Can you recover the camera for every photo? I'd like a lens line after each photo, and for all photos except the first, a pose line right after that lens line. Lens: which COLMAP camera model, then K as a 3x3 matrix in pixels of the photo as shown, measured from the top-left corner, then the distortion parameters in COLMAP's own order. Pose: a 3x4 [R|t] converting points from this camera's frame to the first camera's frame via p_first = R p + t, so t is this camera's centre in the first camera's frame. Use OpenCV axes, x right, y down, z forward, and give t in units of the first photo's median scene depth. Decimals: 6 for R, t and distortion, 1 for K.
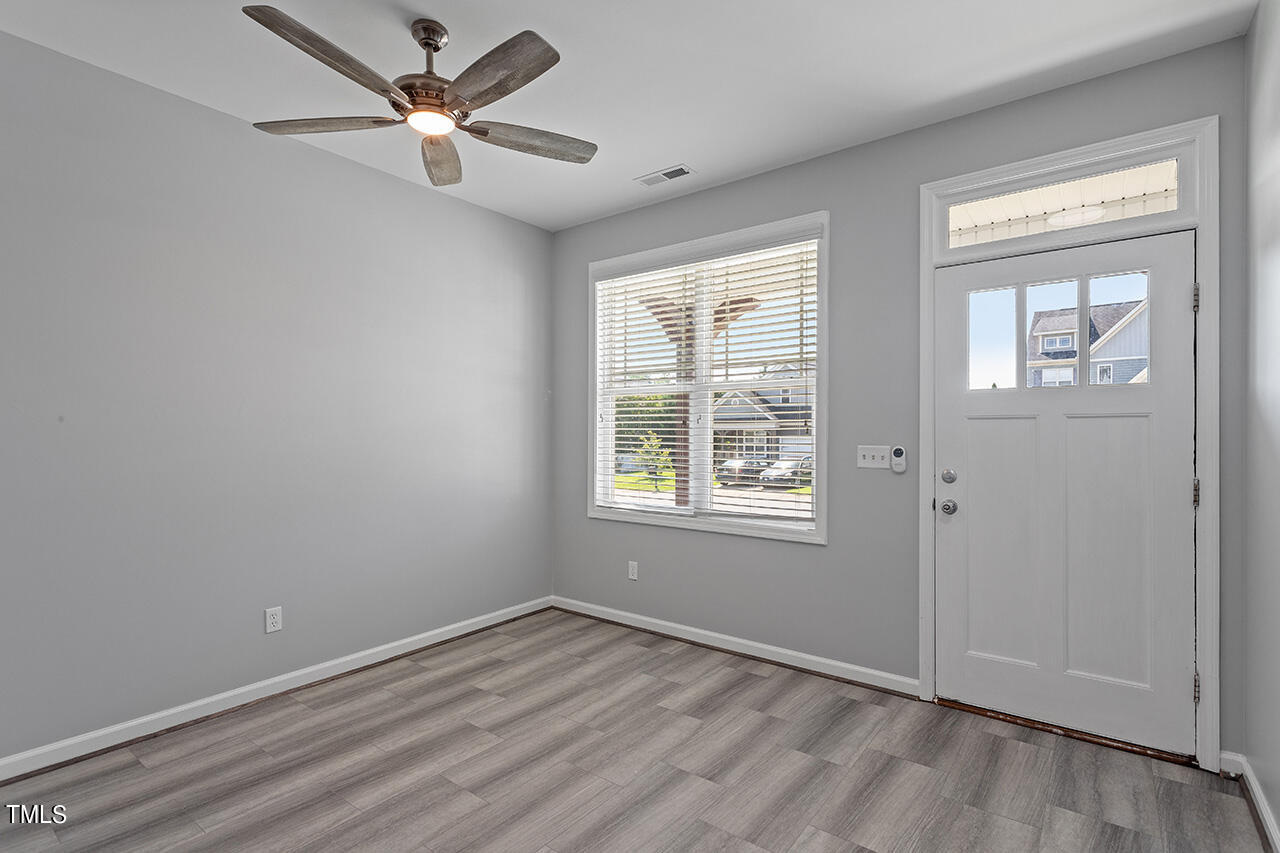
lens RADIAL K [[610.5, 0, 637.8], [0, 610.5, 431.1], [0, 0, 1]] dist [-0.001104, -0.000102]
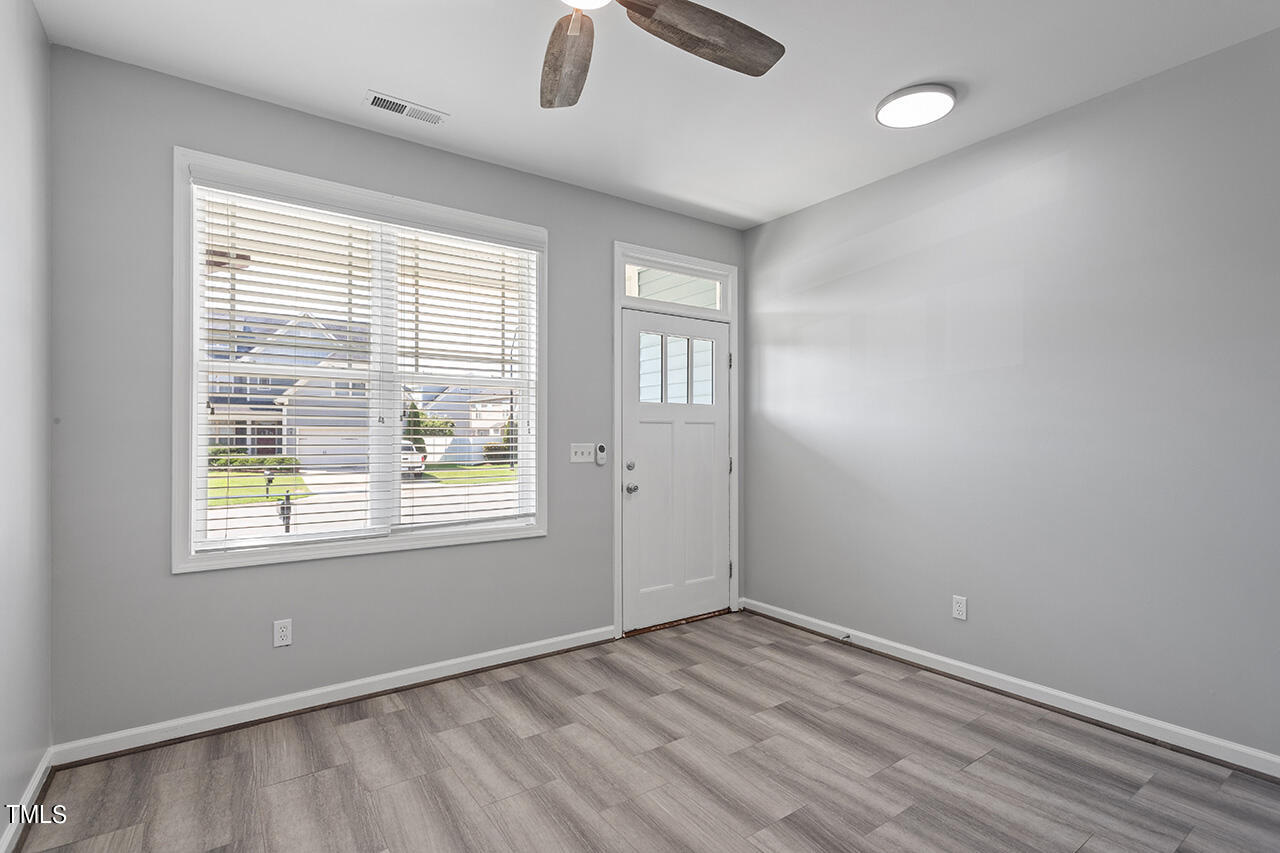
lens RADIAL K [[619.5, 0, 648.1], [0, 619.5, 433.1], [0, 0, 1]] dist [-0.000636, 0.001490]
pose [[0.276804, 0.001944, 0.960924, -0.764236], [-0.003774, 0.999992, -0.000936, 0.003981], [-0.960919, -0.003368, 0.276810, 0.561224]]
